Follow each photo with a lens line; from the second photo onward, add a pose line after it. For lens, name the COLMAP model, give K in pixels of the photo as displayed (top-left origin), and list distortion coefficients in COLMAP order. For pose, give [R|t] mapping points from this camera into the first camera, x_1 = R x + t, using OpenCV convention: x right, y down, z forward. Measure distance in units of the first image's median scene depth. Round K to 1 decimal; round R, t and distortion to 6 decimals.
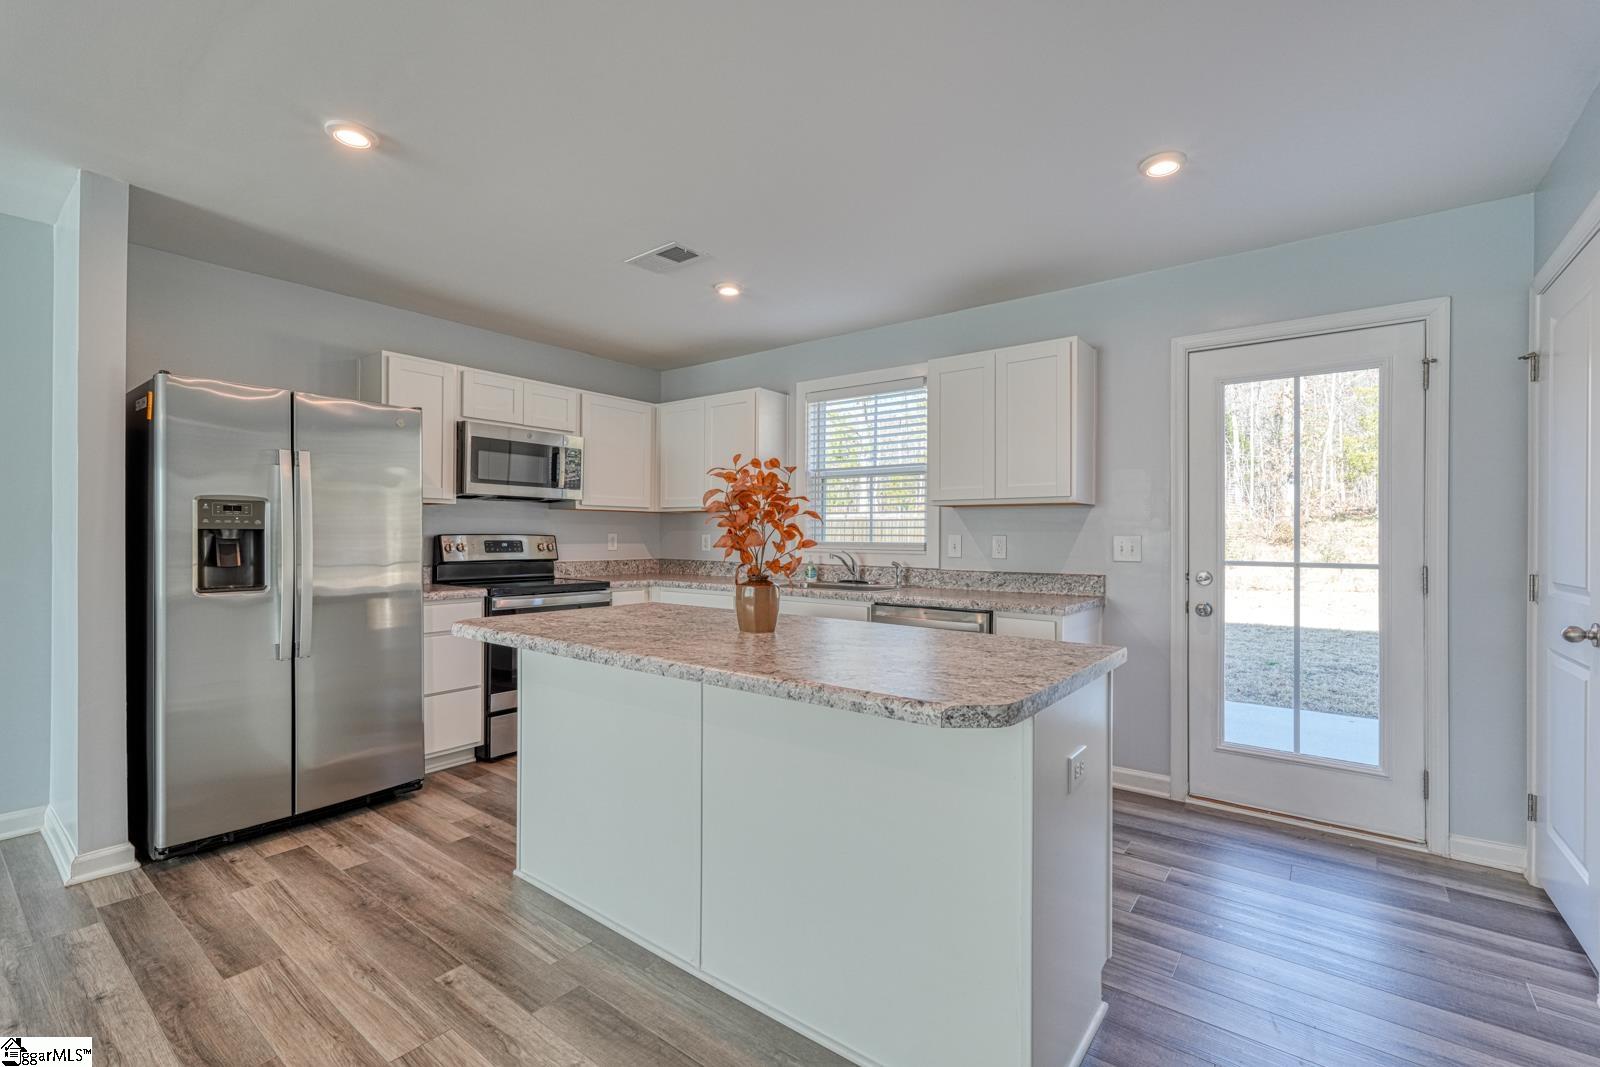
lens RADIAL K [[705.7, 0, 810.1], [0, 705.7, 540.8], [0, 0, 1]] dist [0.000691, 0.000574]
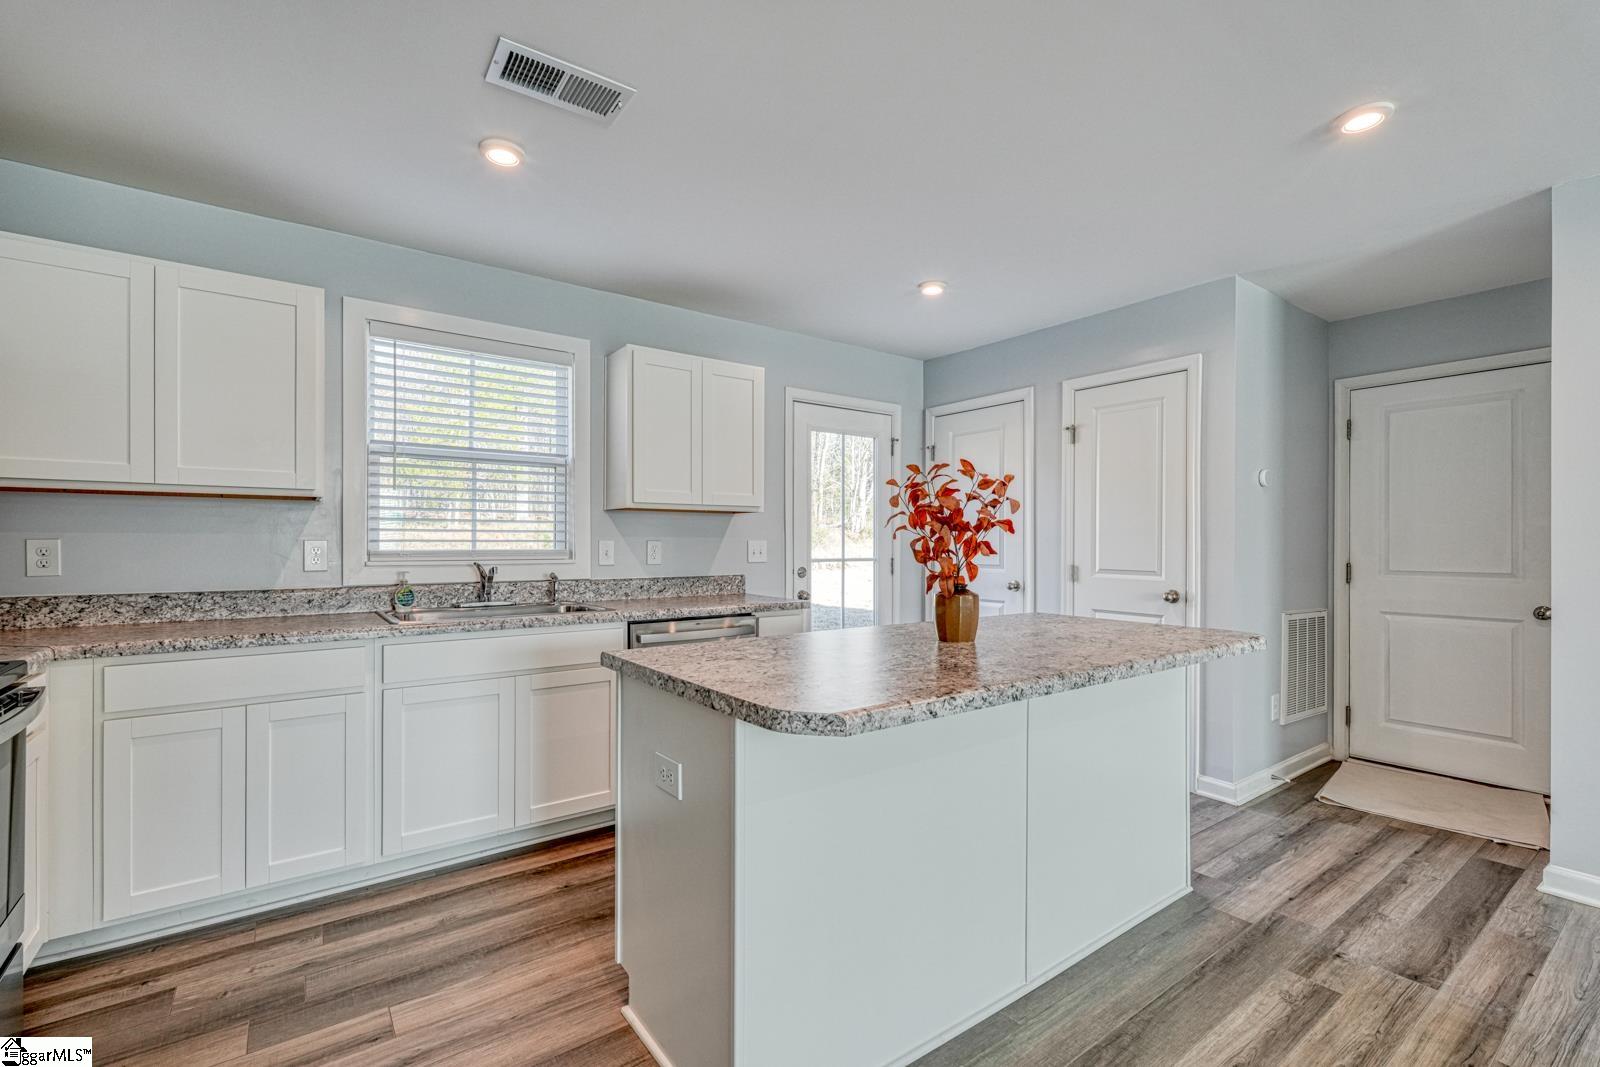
lens RADIAL K [[705.7, 0, 805.8], [0, 705.7, 544.5], [0, 0, 1]] dist [0.000691, 0.000574]
pose [[0.279639, -0.009549, 0.960058, -0.568736], [0.006162, 0.999948, 0.008151, -0.008401], [-0.960085, 0.003636, 0.279684, 0.488061]]
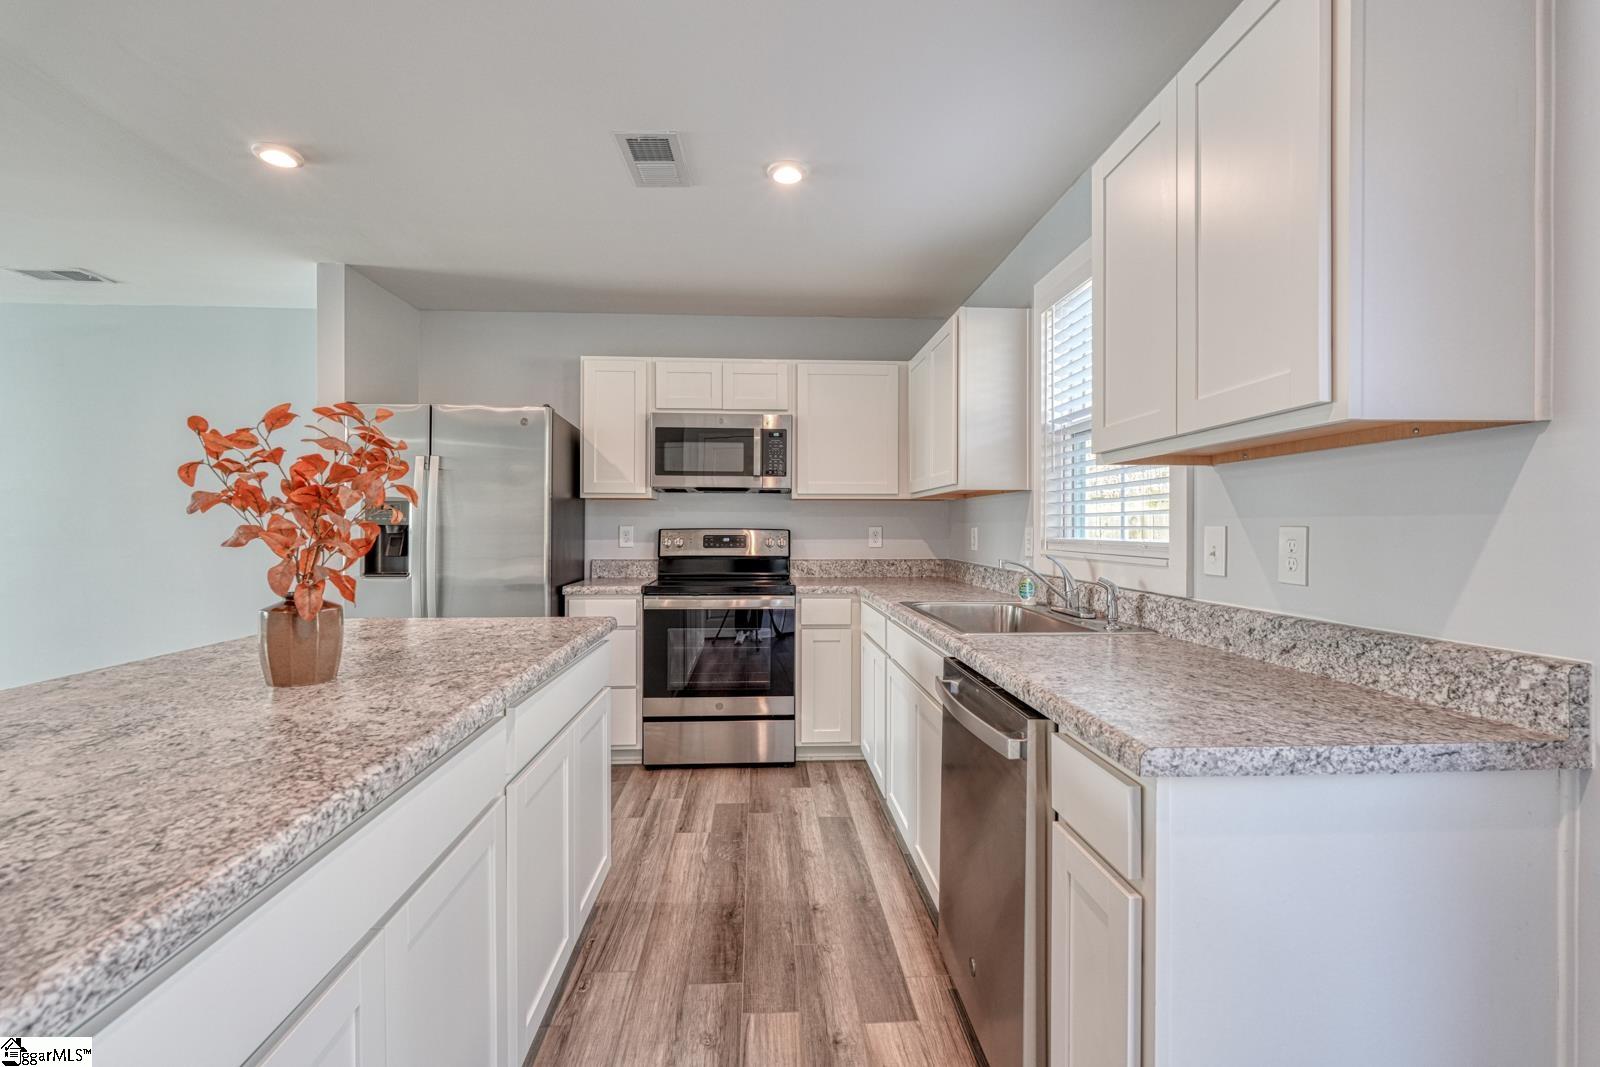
lens RADIAL K [[705.7, 0, 800.4], [0, 705.7, 530.3], [0, 0, 1]] dist [0.000691, 0.000574]
pose [[0.649177, -0.002327, -0.760634, 0.364017], [-0.002918, 0.999980, -0.005549, -0.002129], [0.760632, 0.005822, 0.649157, 0.489527]]
